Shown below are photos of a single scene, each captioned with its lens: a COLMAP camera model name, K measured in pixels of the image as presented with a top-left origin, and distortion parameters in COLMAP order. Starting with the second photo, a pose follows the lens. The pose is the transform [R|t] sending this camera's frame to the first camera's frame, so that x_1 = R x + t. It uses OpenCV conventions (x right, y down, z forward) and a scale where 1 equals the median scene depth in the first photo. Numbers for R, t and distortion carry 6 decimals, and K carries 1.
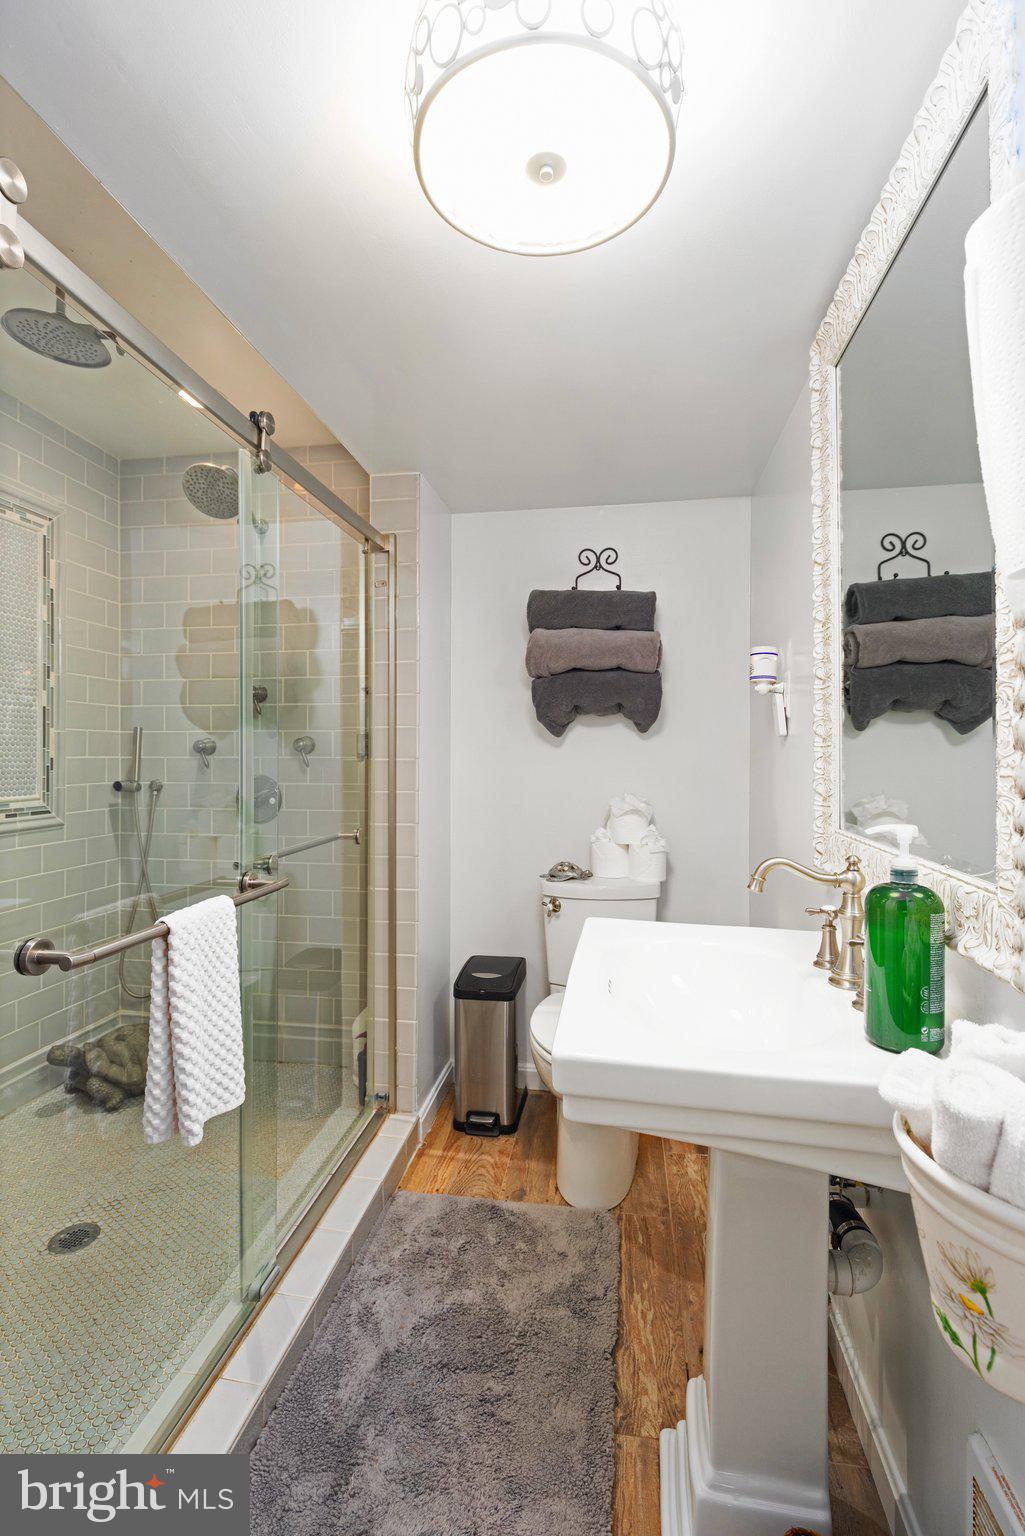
lens RADIAL K [[686.9, 0, 502.9], [0, 686.9, 749.2], [0, 0, 1]] dist [0.008448, -0.002549]
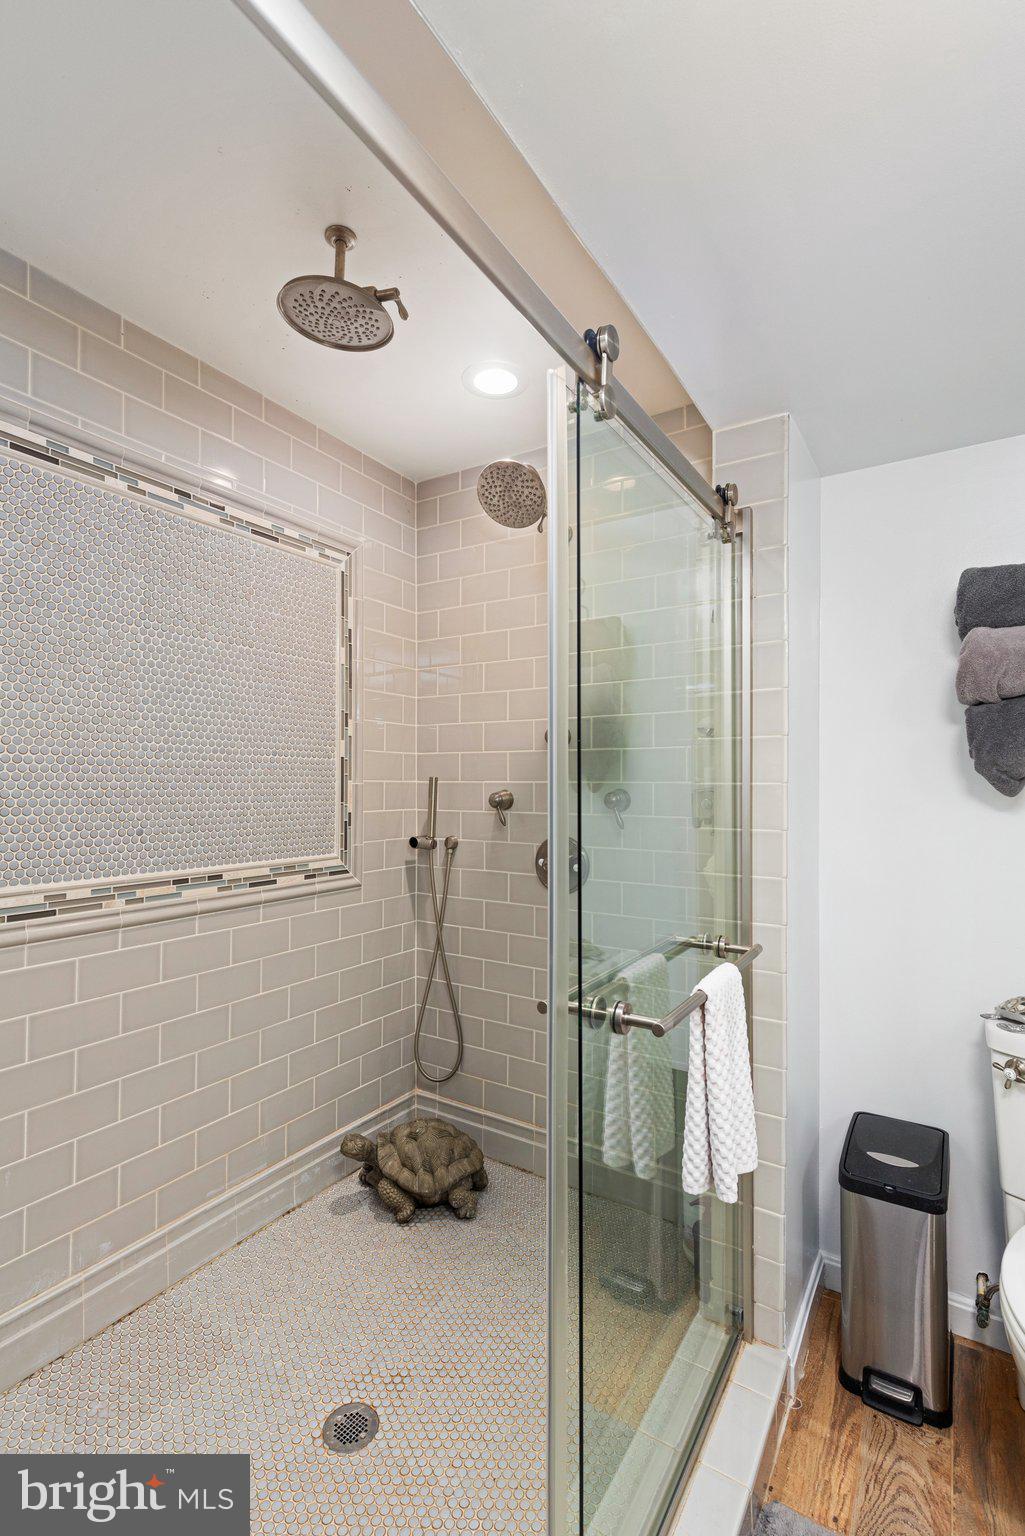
lens RADIAL K [[686.9, 0, 518.3], [0, 686.9, 775.9], [0, 0, 1]] dist [0.008448, -0.002549]
pose [[0.925422, -0.000393, -0.378938, -0.101704], [-0.001560, 0.999987, -0.004846, -0.034046], [0.378935, 0.005075, 0.925409, 0.244829]]
